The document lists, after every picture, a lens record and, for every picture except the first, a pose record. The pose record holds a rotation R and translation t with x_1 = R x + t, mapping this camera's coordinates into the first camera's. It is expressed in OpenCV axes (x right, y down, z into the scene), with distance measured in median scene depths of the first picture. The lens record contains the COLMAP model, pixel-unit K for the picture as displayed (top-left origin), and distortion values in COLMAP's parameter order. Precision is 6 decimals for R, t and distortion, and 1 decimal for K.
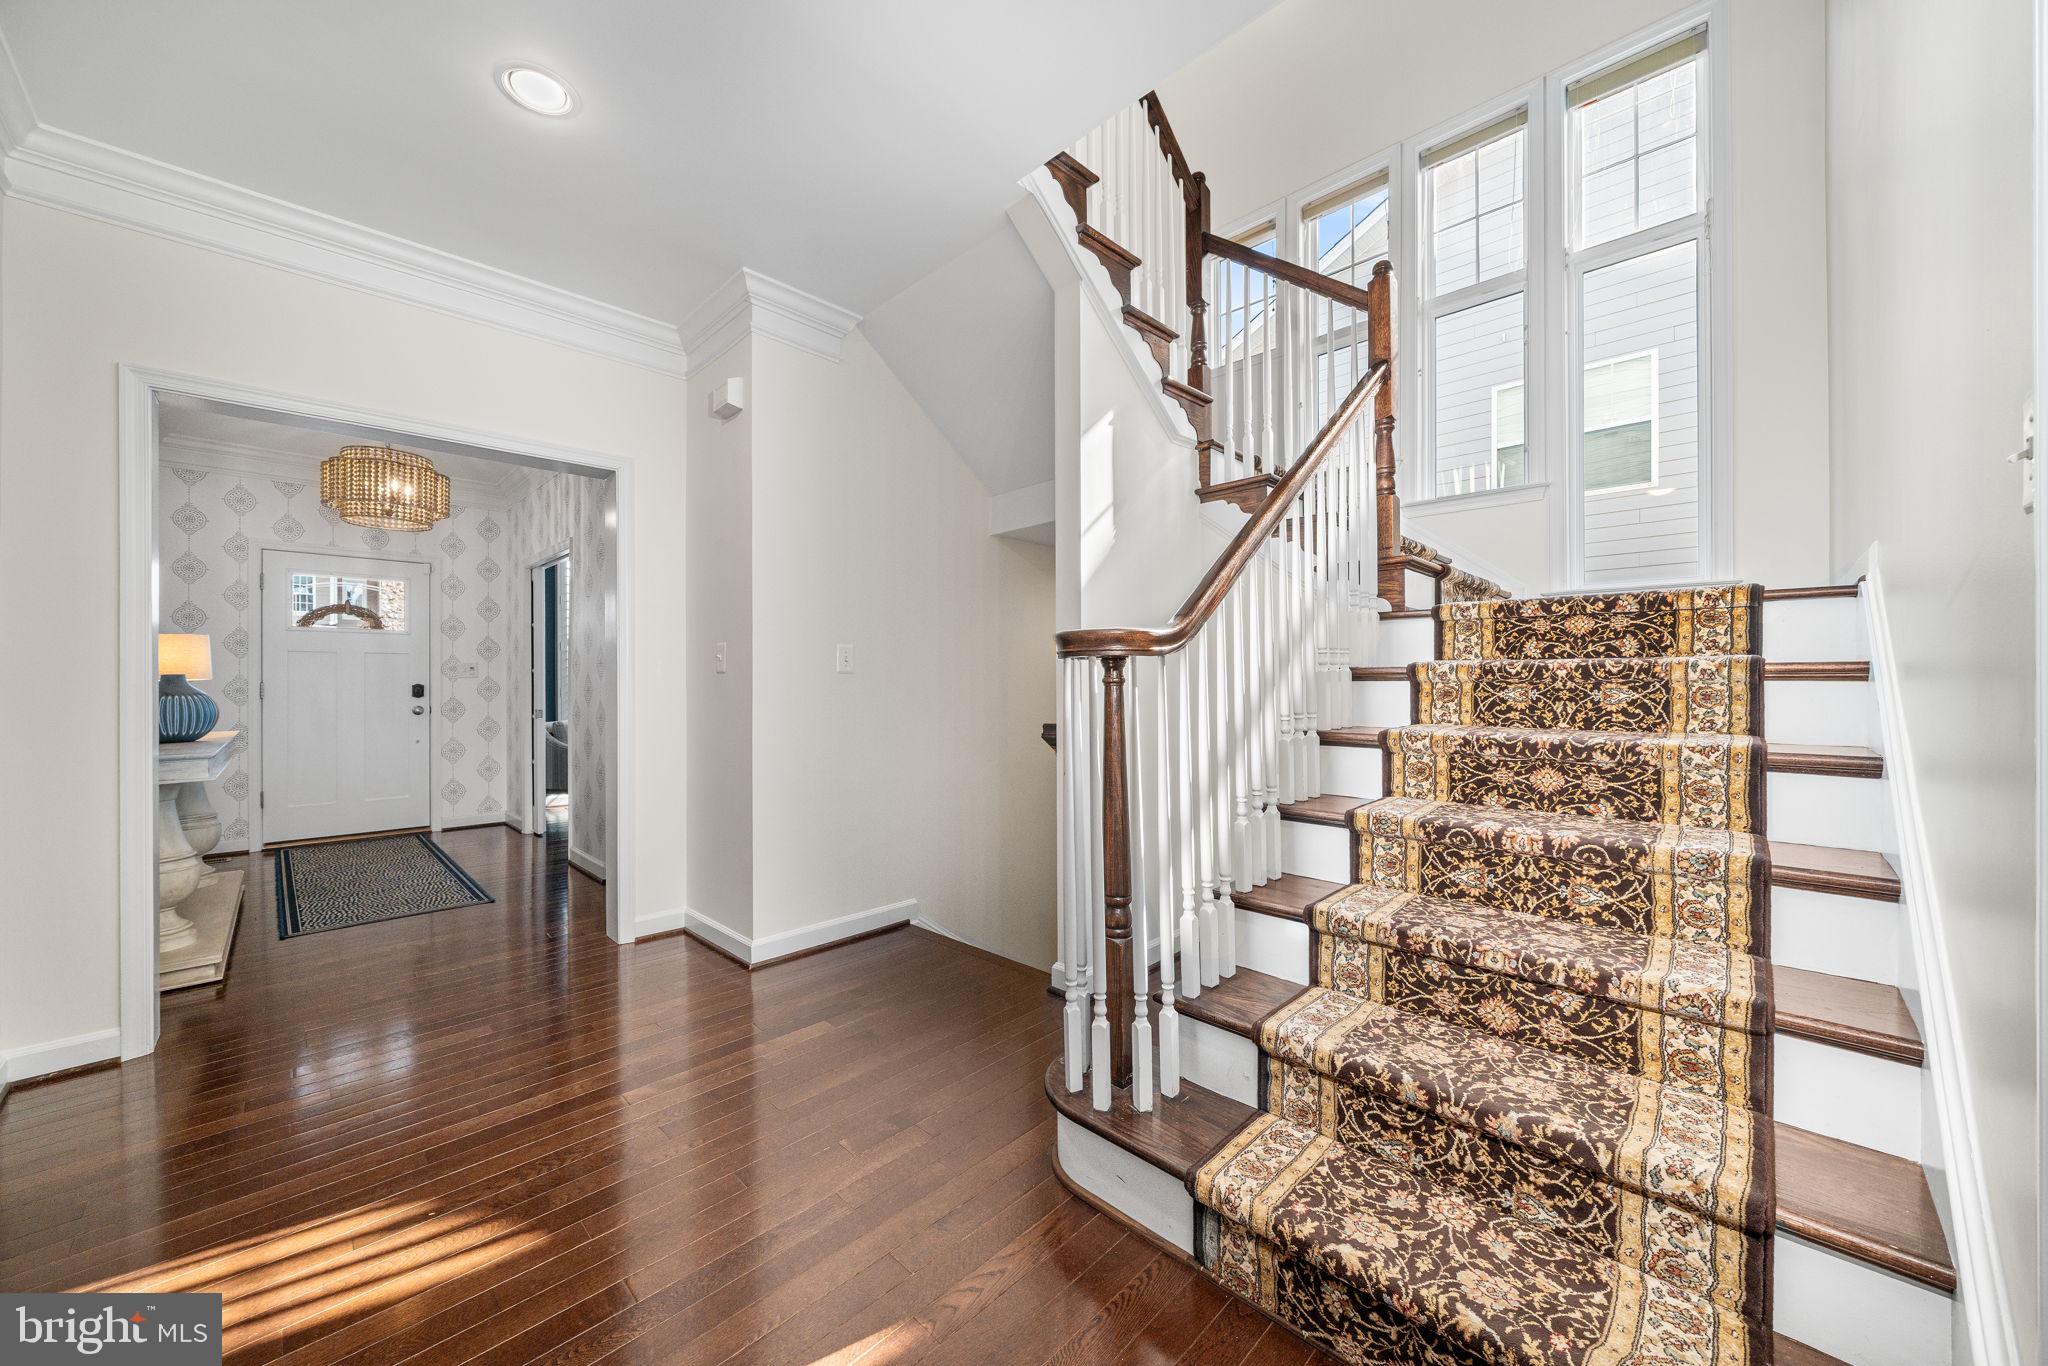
lens RADIAL K [[769.6, 0, 1014.3], [0, 769.6, 673.4], [0, 0, 1]] dist [-0.004027, -0.000068]
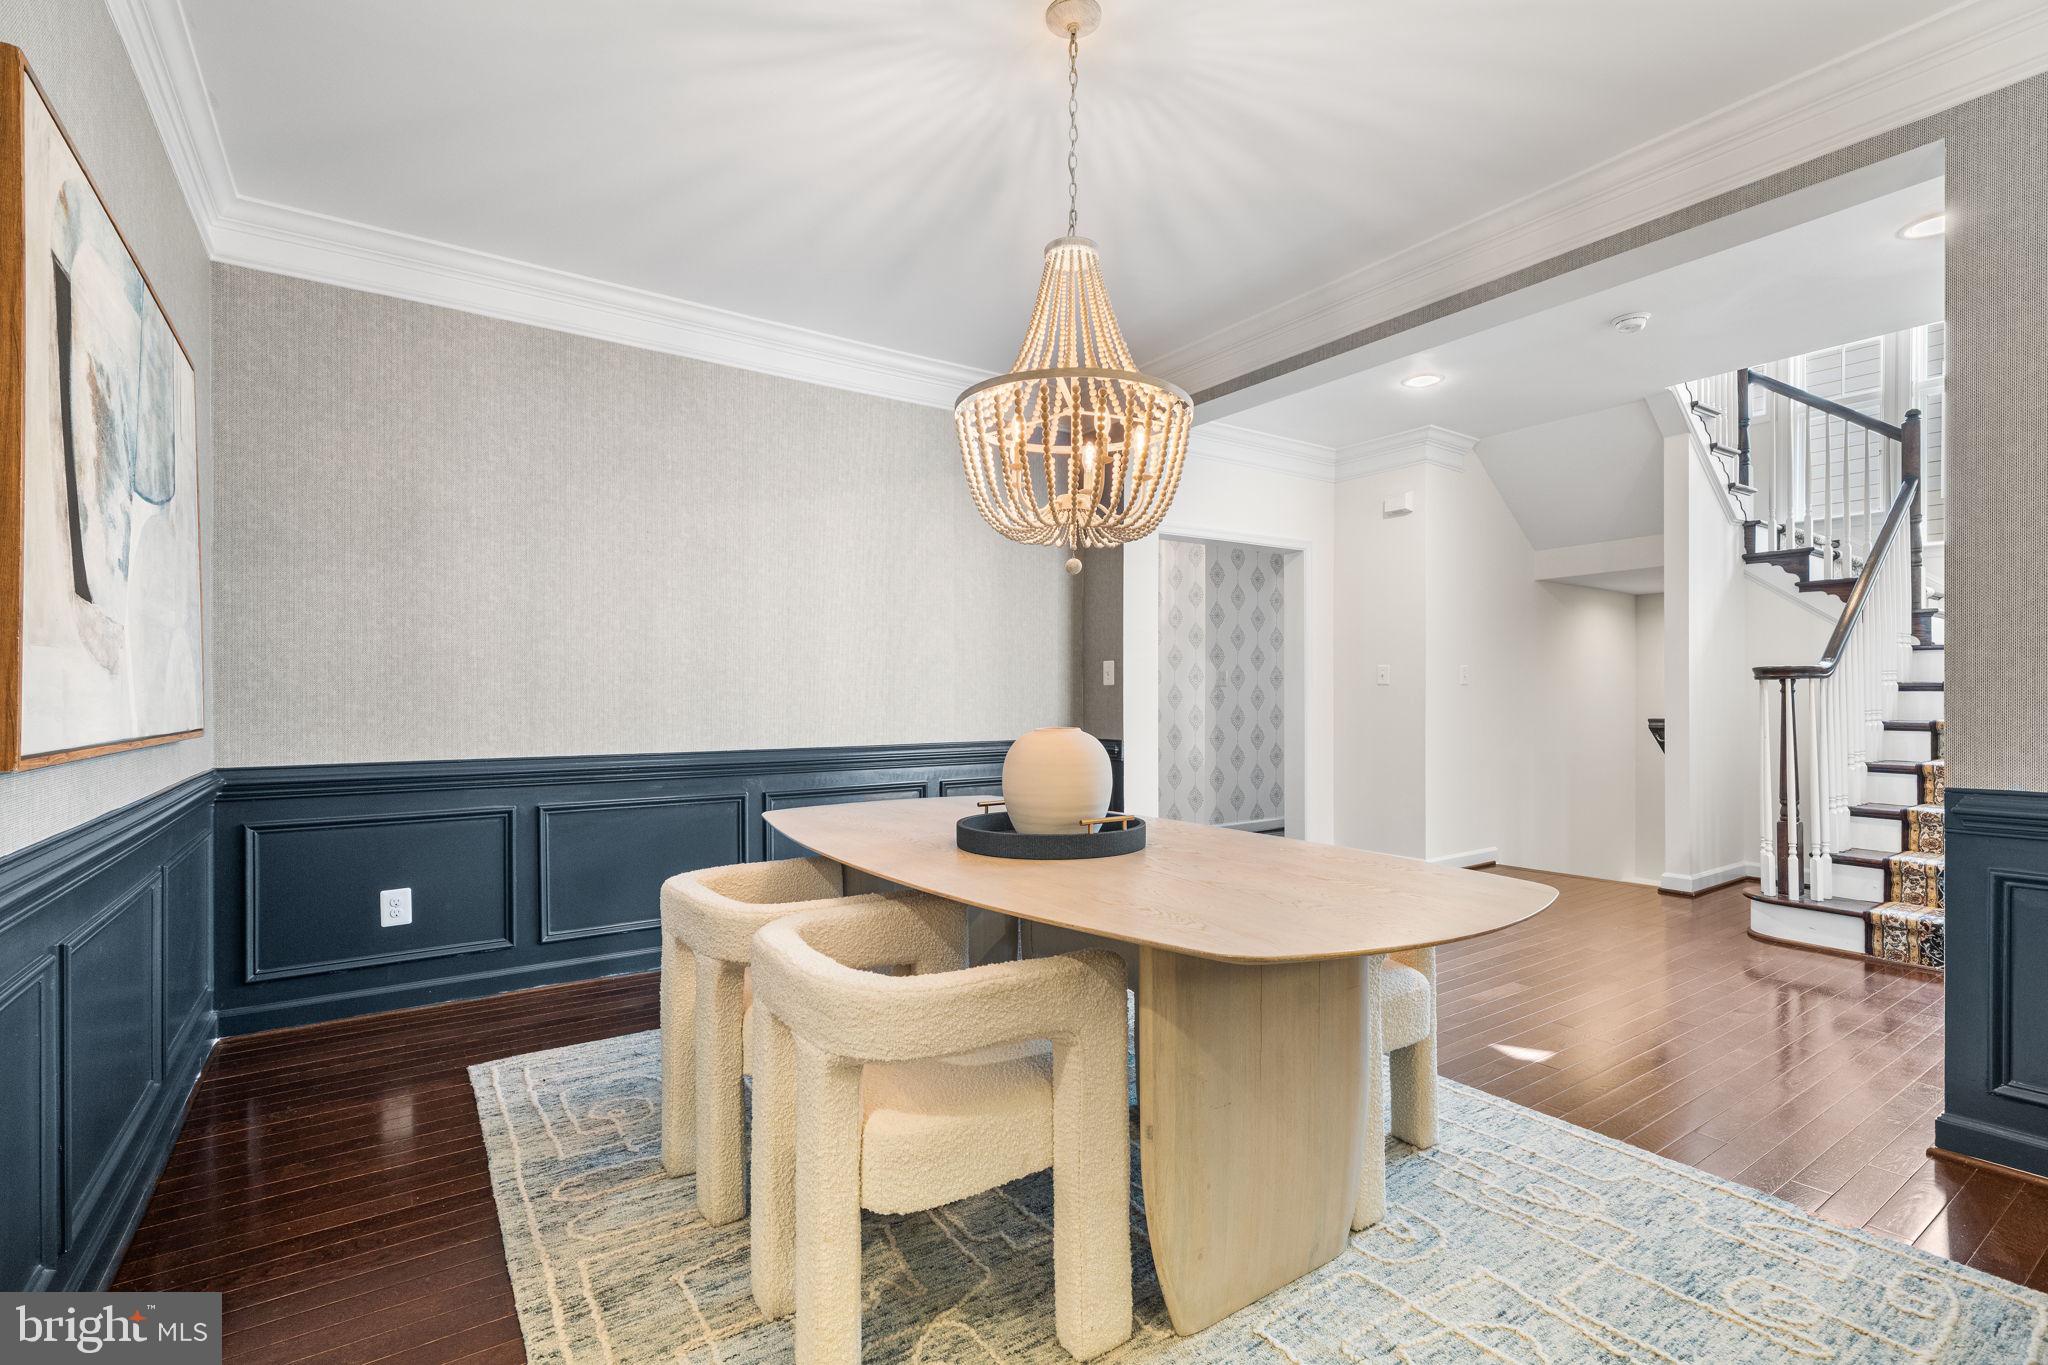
lens RADIAL K [[940.2, 0, 1026.0], [0, 940.2, 699.0], [0, 0, 1]] dist [-0.000792, 0.000947]
pose [[0.983125, 0.001018, -0.182931, -1.202091], [0.002276, 0.999839, 0.017793, -0.016553], [0.182920, -0.017909, 0.982965, -1.524535]]
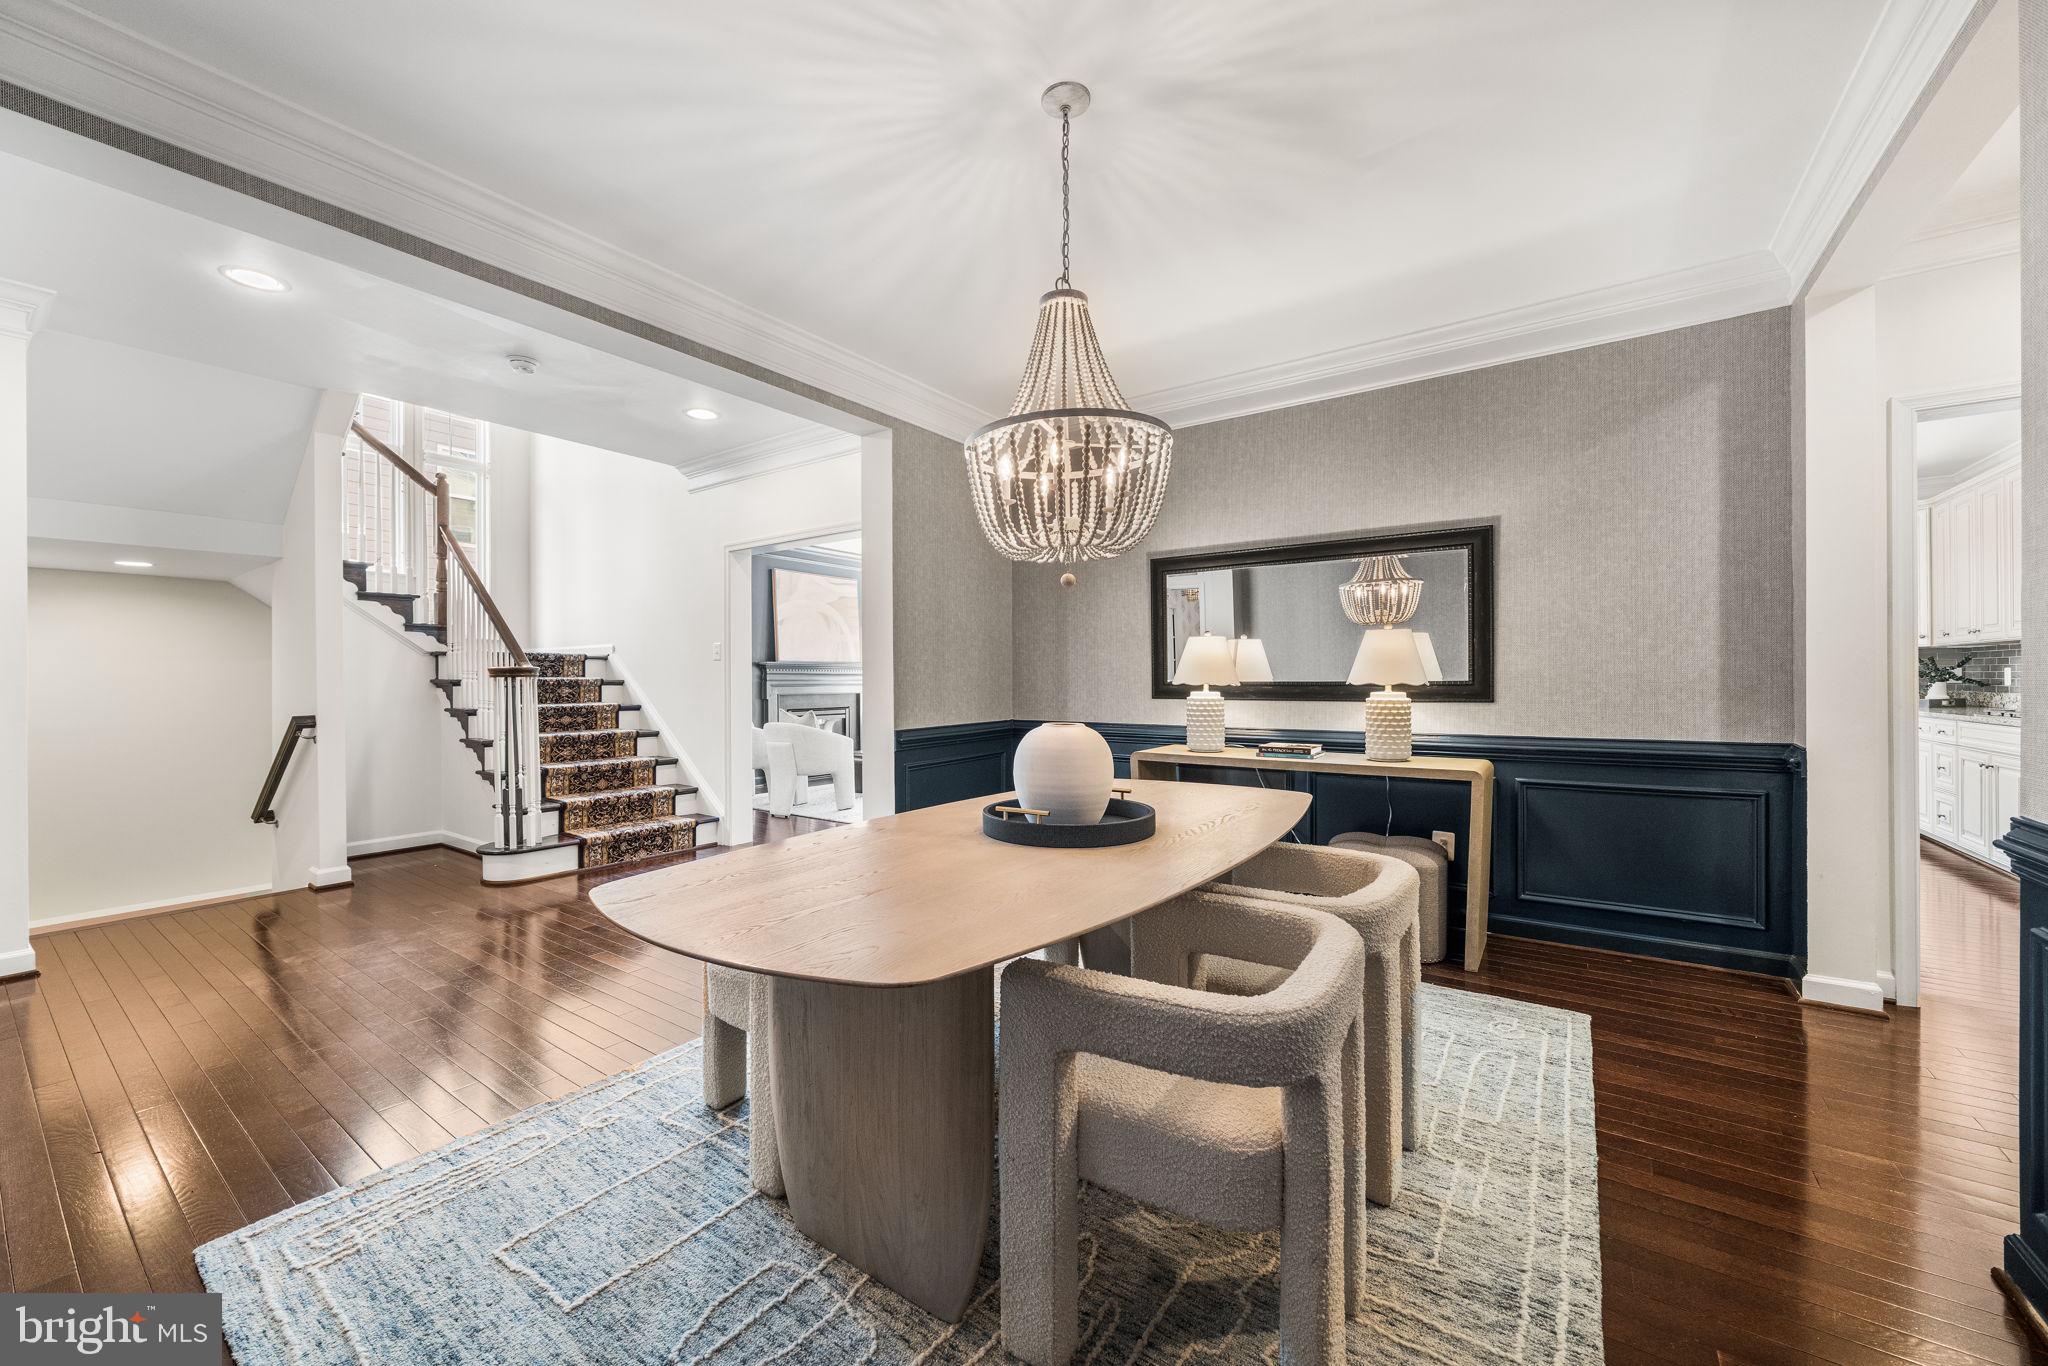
lens RADIAL K [[769.6, 0, 1026.1], [0, 769.6, 680.5], [0, 0, 1]] dist [-0.004027, -0.000068]
pose [[-0.172382, 0.005112, 0.985017, -2.348012], [-0.010191, 0.999924, -0.006973, -0.008525], [-0.984978, -0.011240, -0.172316, -0.202376]]
